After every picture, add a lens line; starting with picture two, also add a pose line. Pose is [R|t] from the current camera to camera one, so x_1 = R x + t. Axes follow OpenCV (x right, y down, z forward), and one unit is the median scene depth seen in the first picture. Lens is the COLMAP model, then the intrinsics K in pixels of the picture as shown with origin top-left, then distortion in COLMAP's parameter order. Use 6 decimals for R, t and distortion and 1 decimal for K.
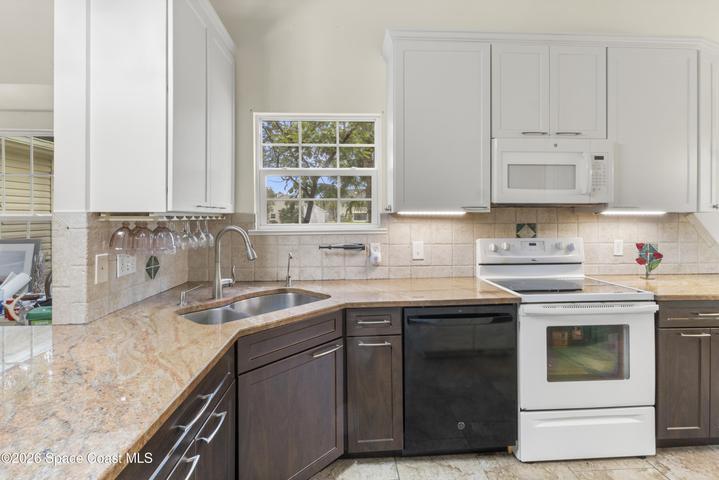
lens RADIAL K [[354.9, 0, 361.9], [0, 354.9, 216.3], [0, 0, 1]] dist [0.001755, 0.000125]
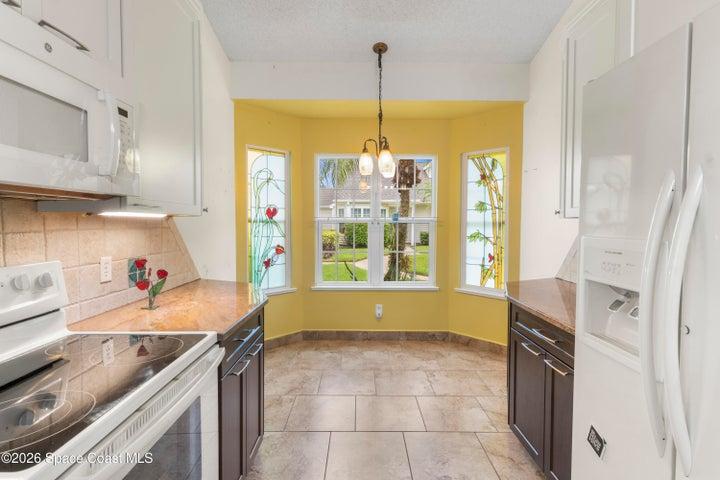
lens RADIAL K [[352.1, 0, 360.0], [0, 352.1, 240.0], [0, 0, 1]] dist [0.016378, -0.000071]
pose [[0.049065, -0.047333, 0.997673, 0.122537], [-0.011750, 0.998780, 0.047964, 0.000413], [-0.998726, -0.014076, 0.048449, 0.550354]]
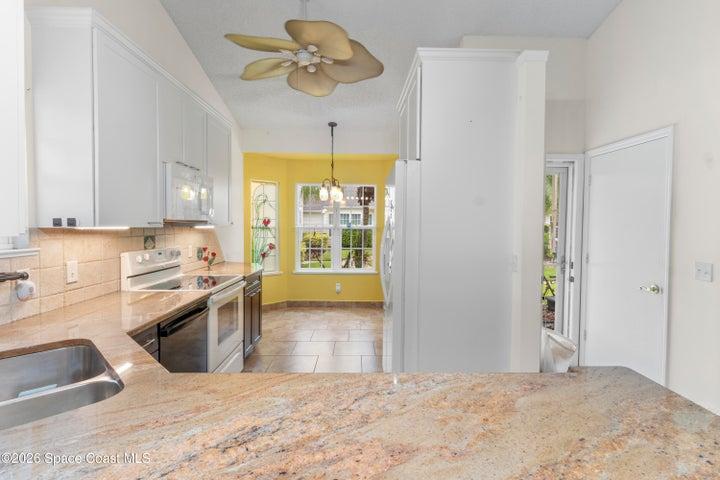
lens RADIAL K [[352.1, 0, 360.0], [0, 352.1, 240.0], [0, 0, 1]] dist [0.016378, -0.000071]
pose [[0.040813, -0.038400, 0.998429, -0.670838], [-0.015447, 0.999118, 0.039058, -0.022486], [-0.999047, -0.017017, 0.040184, 0.296804]]
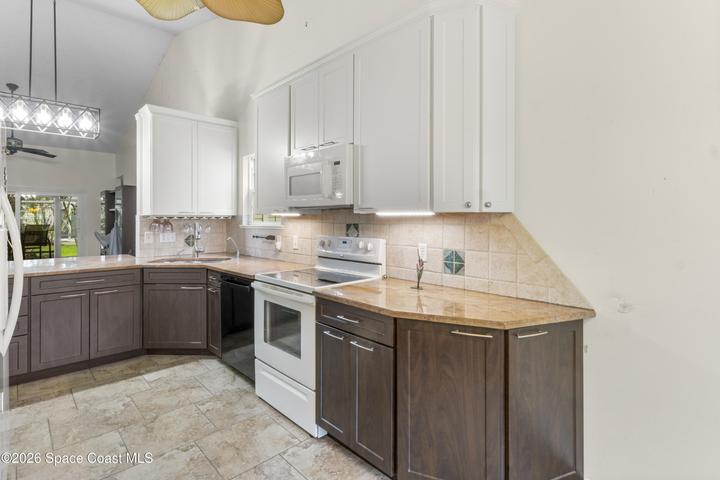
lens RADIAL K [[355.4, 0, 362.4], [0, 355.4, 216.3], [0, 0, 1]] dist [0.001755, 0.000125]
pose [[0.656790, 0.000967, -0.754073, 1.378058], [-0.000233, 0.999999, 0.001079, -0.004239], [0.754074, -0.000533, 0.656789, 0.314344]]
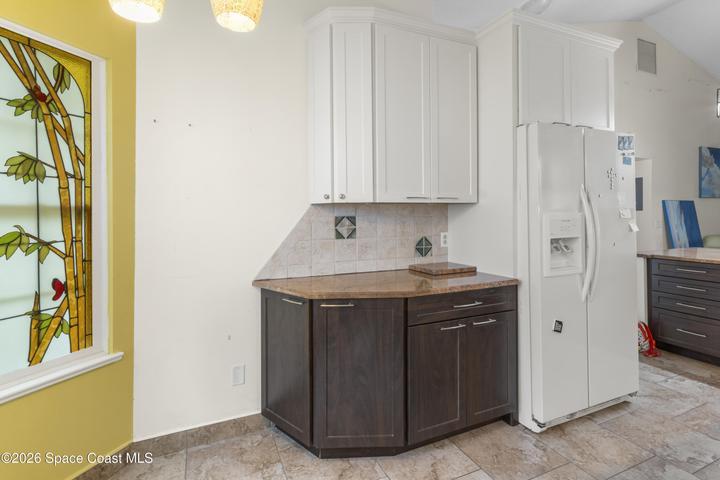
lens RADIAL K [[355.4, 0, 362.4], [0, 355.4, 216.3], [0, 0, 1]] dist [0.001755, 0.000125]
pose [[-0.930733, 0.010199, -0.365558, 1.343716], [0.012755, 0.999908, -0.004578, 0.017737], [0.365478, -0.008924, -0.930777, 0.883257]]
